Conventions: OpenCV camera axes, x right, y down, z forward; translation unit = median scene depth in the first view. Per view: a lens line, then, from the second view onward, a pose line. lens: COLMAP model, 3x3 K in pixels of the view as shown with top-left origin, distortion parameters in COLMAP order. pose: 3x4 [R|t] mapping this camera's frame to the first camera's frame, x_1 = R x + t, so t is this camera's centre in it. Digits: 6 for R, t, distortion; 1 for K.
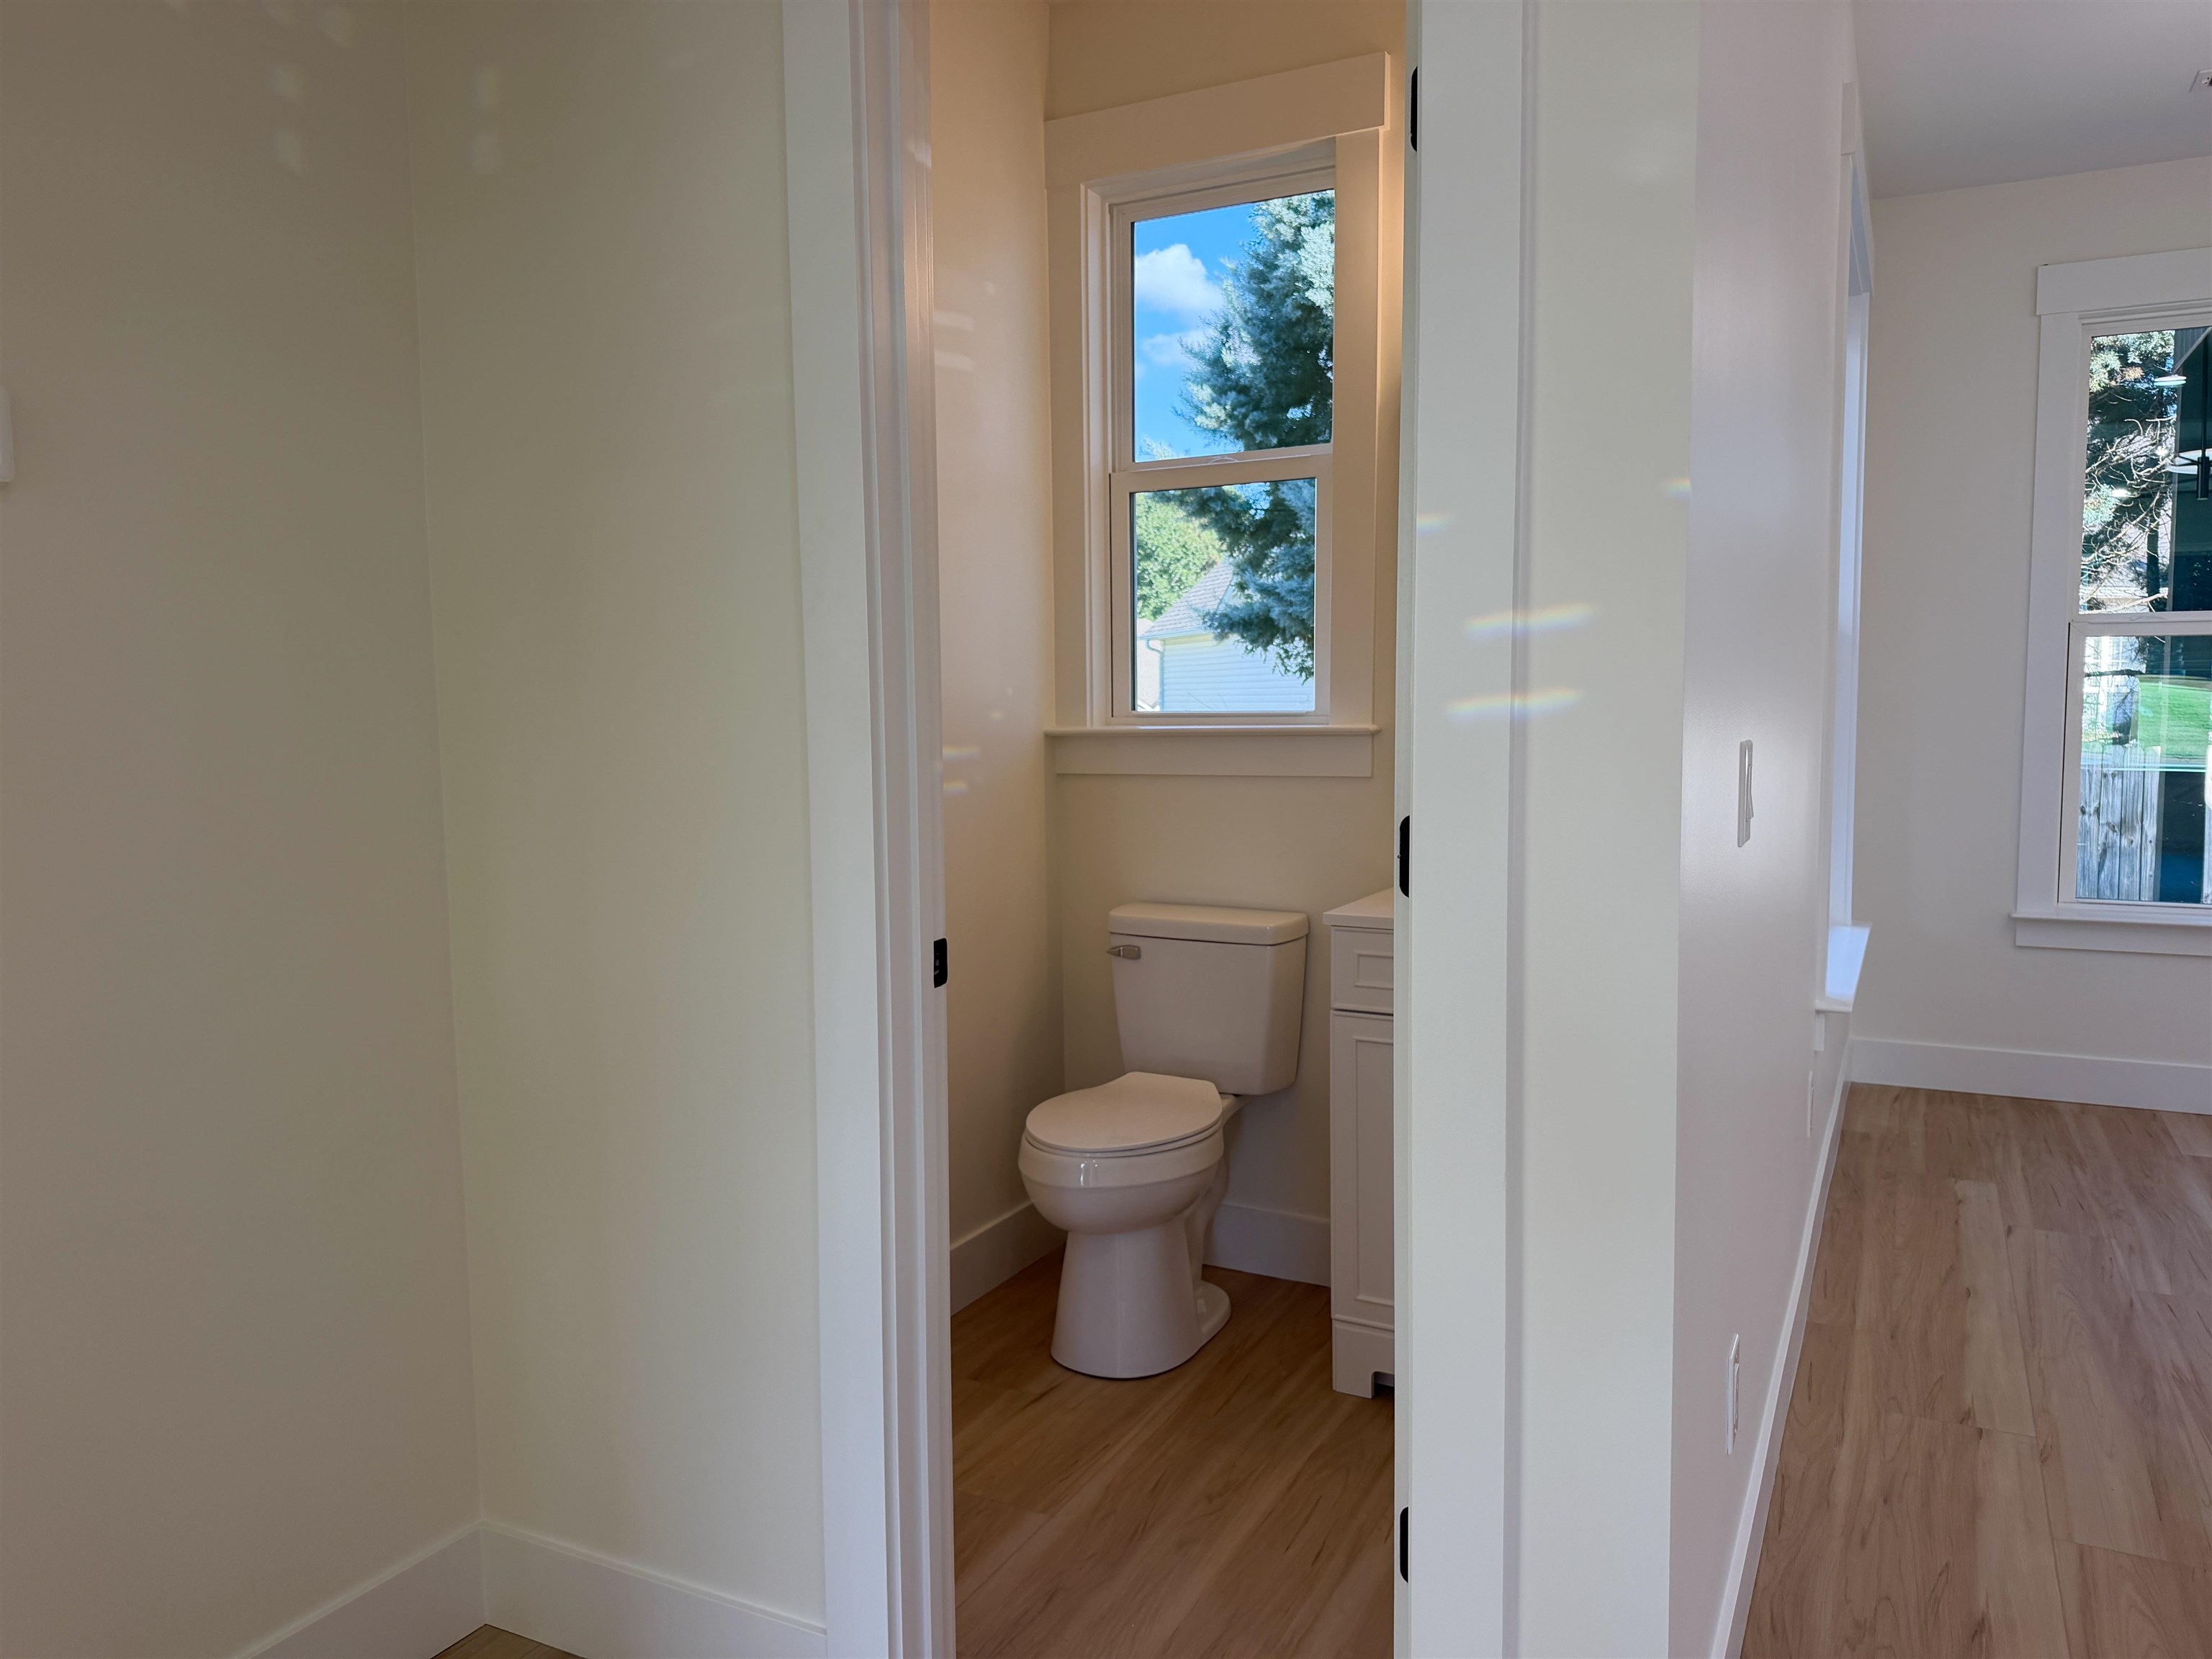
lens RADIAL K [[1541.7, 0, 1095.0], [0, 1541.7, 835.4], [0, 0, 1]] dist [0.117439, -0.170503]
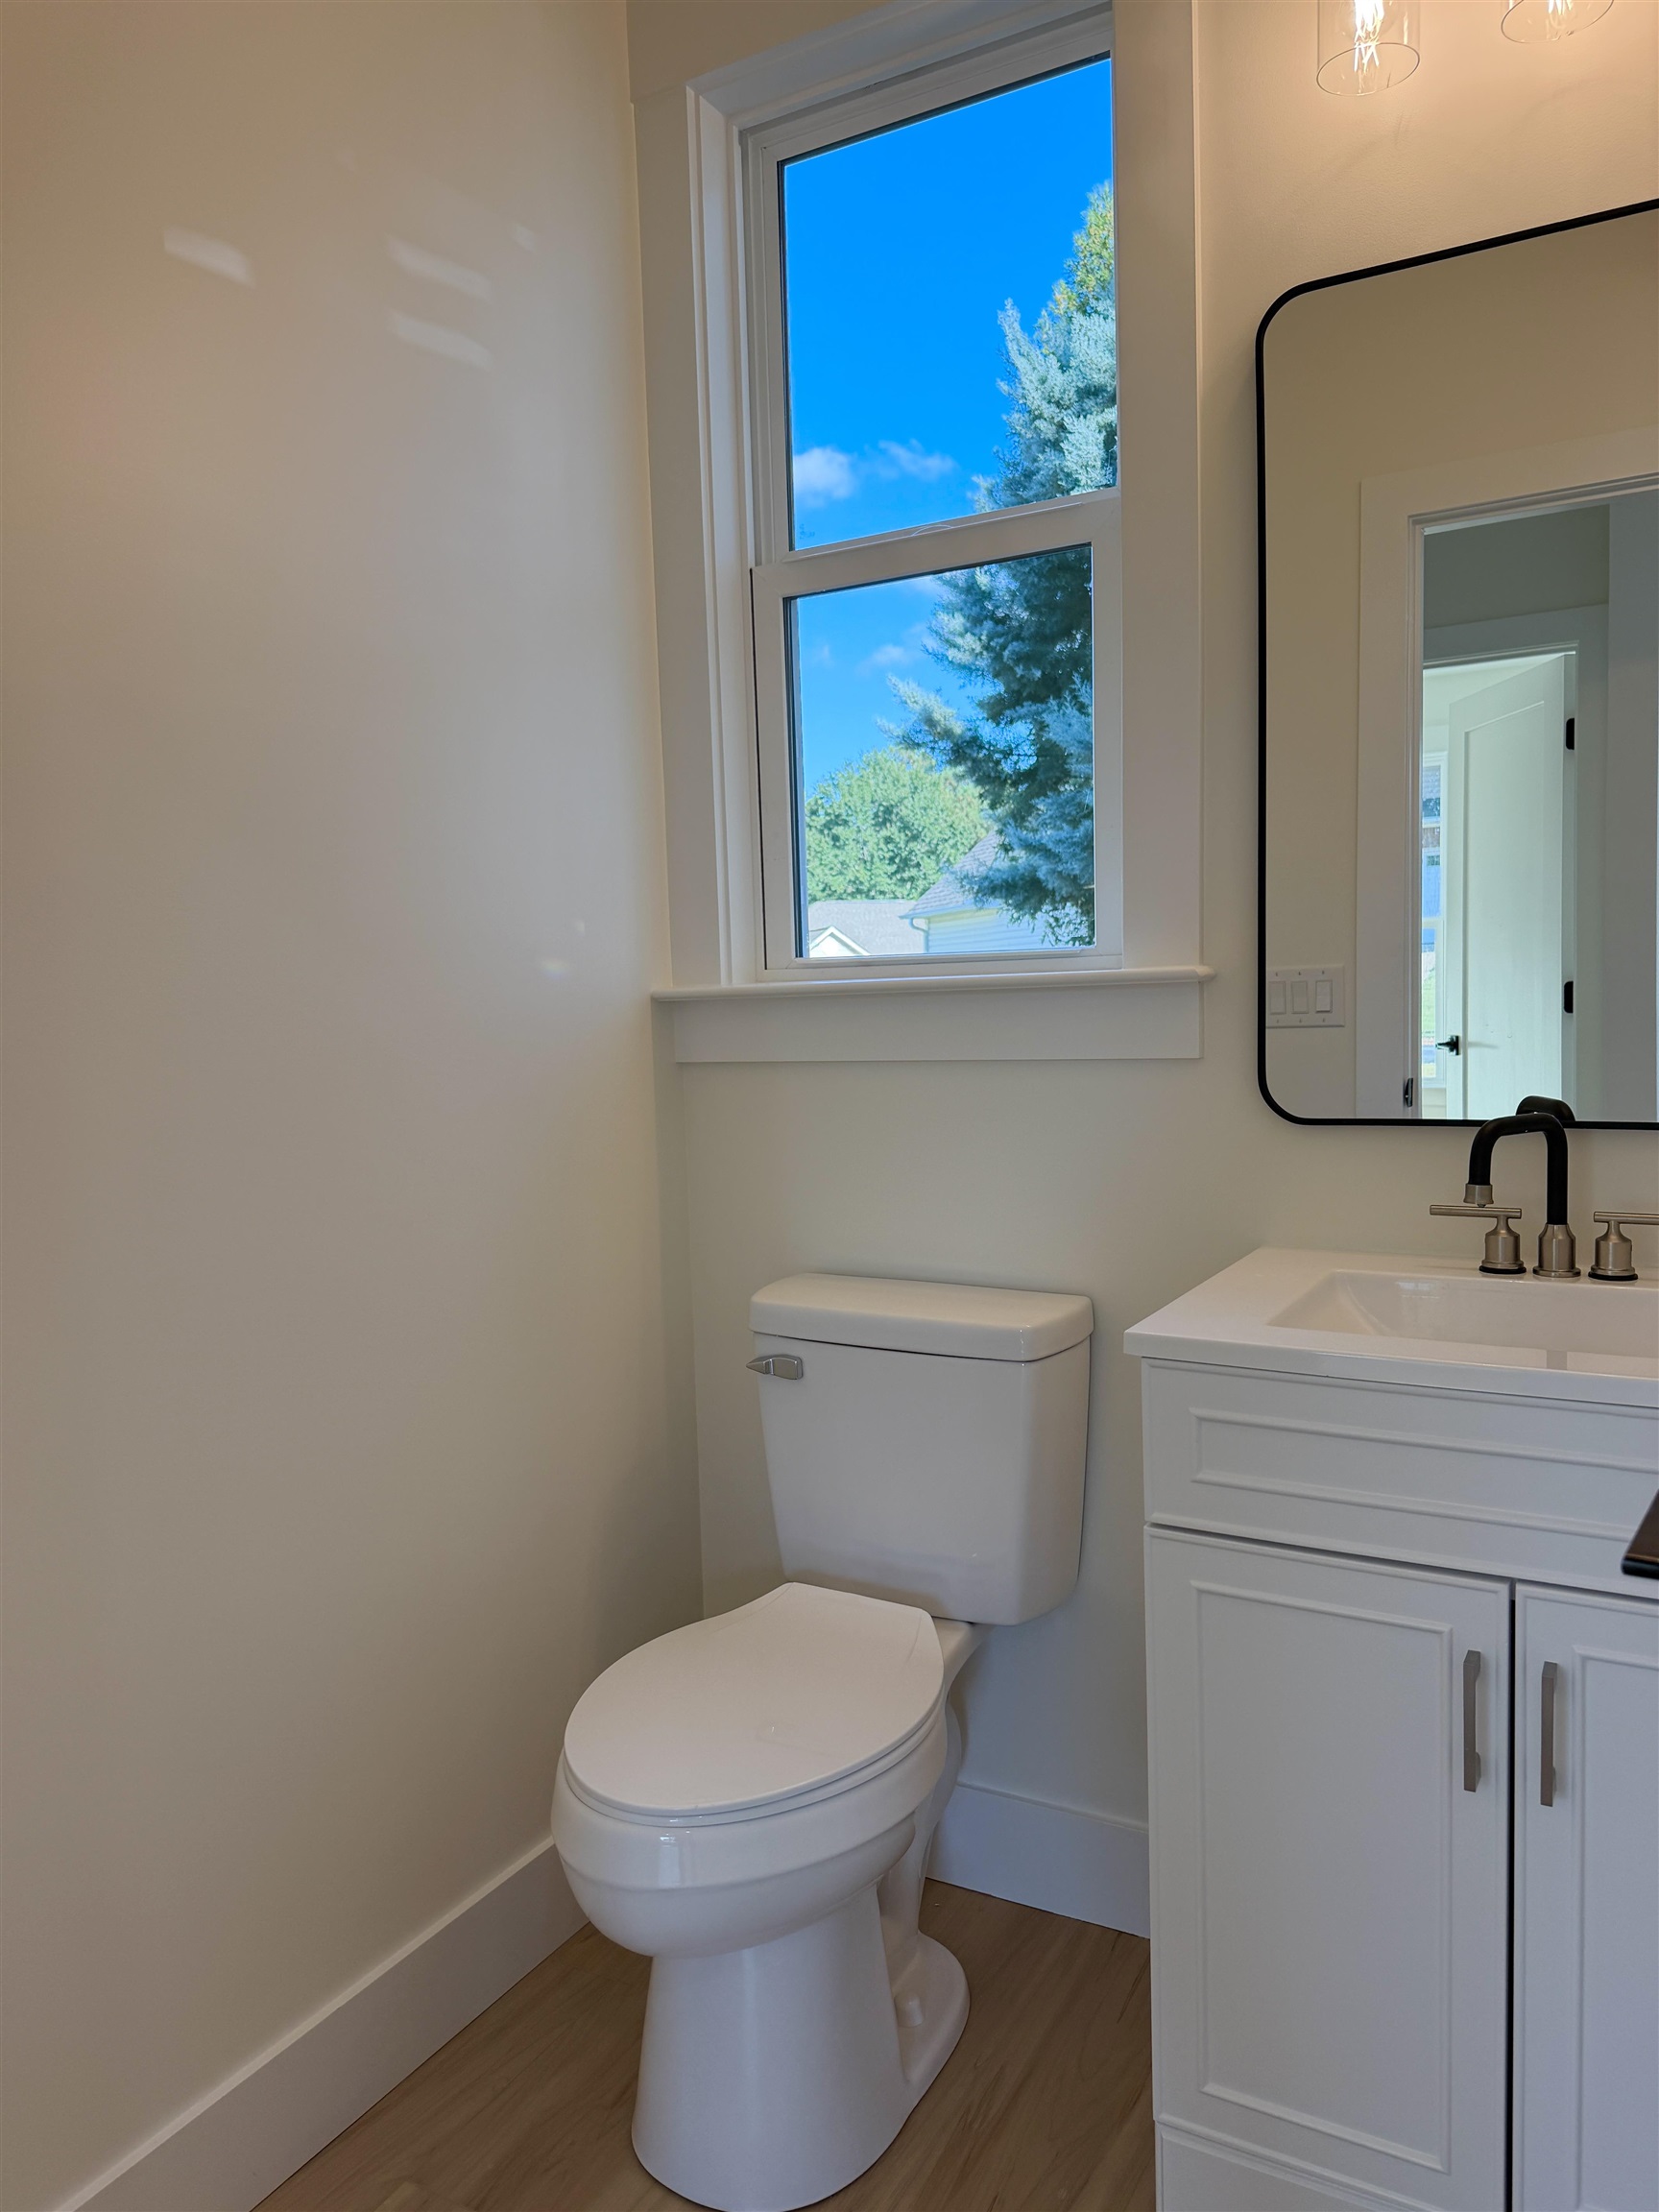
lens RADIAL K [[1541.7, 0, 822.4], [0, 1541.7, 1095.9], [0, 0, 1]] dist [0.117439, -0.170503]
pose [[0.999364, -0.017769, -0.030905, 0.017812], [0.017243, 0.999703, -0.017202, -0.005171], [0.031202, 0.016659, 0.999374, 0.130897]]
